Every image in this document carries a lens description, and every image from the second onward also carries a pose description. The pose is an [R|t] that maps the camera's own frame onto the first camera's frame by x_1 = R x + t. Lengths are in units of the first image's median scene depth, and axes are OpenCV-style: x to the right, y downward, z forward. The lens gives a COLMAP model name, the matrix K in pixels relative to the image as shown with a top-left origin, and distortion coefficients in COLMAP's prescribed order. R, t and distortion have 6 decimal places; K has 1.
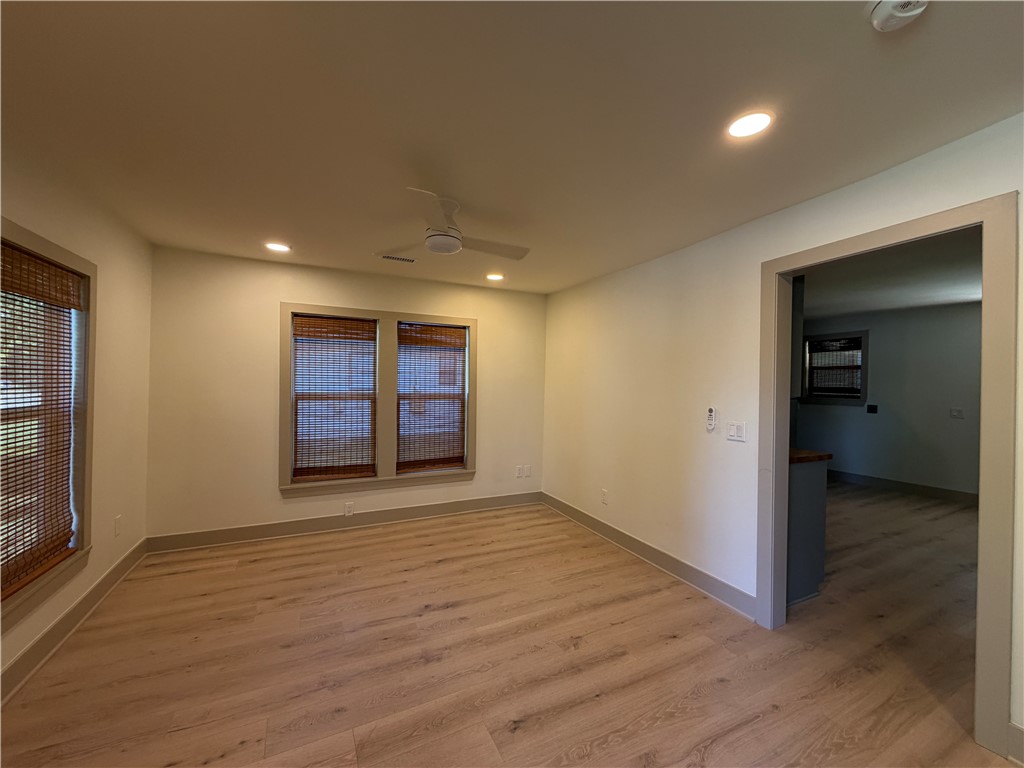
lens RADIAL K [[408.2, 0, 514.8], [0, 408.2, 385.5], [0, 0, 1]] dist [0.001620, 0.000102]
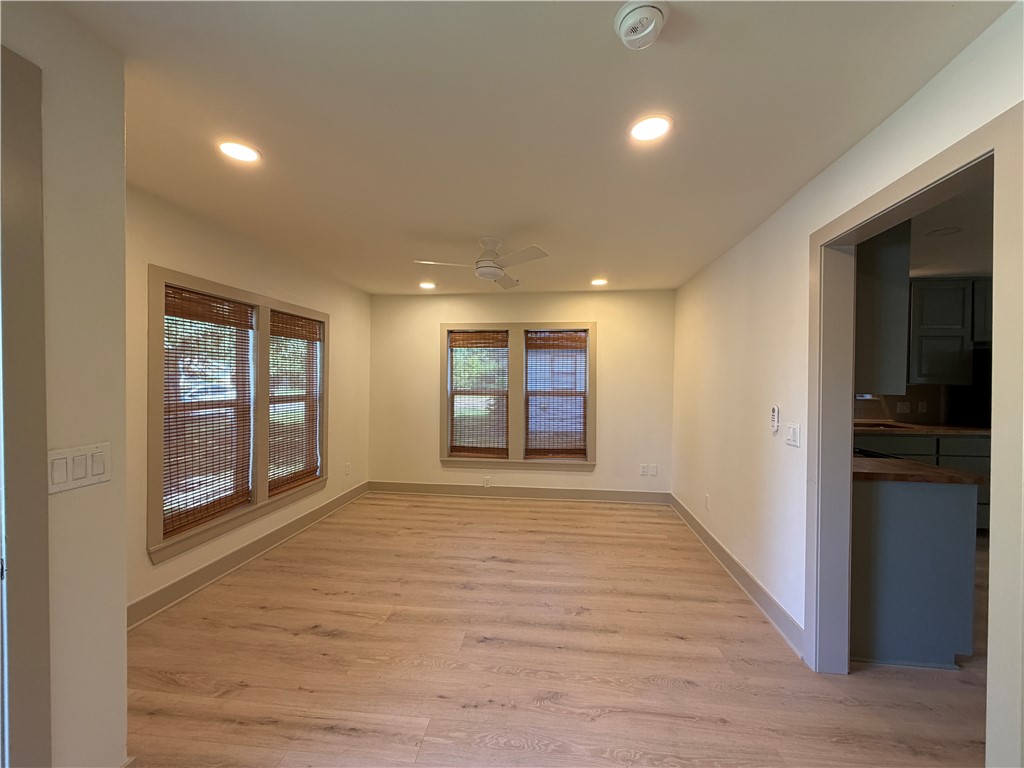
lens RADIAL K [[408.2, 0, 509.3], [0, 408.2, 385.9], [0, 0, 1]] dist [0.001620, 0.000102]
pose [[0.842586, -0.001891, -0.538559, 0.471233], [0.002425, 0.999997, 0.000284, 0.007819], [0.538557, -0.001545, 0.842588, -0.038581]]
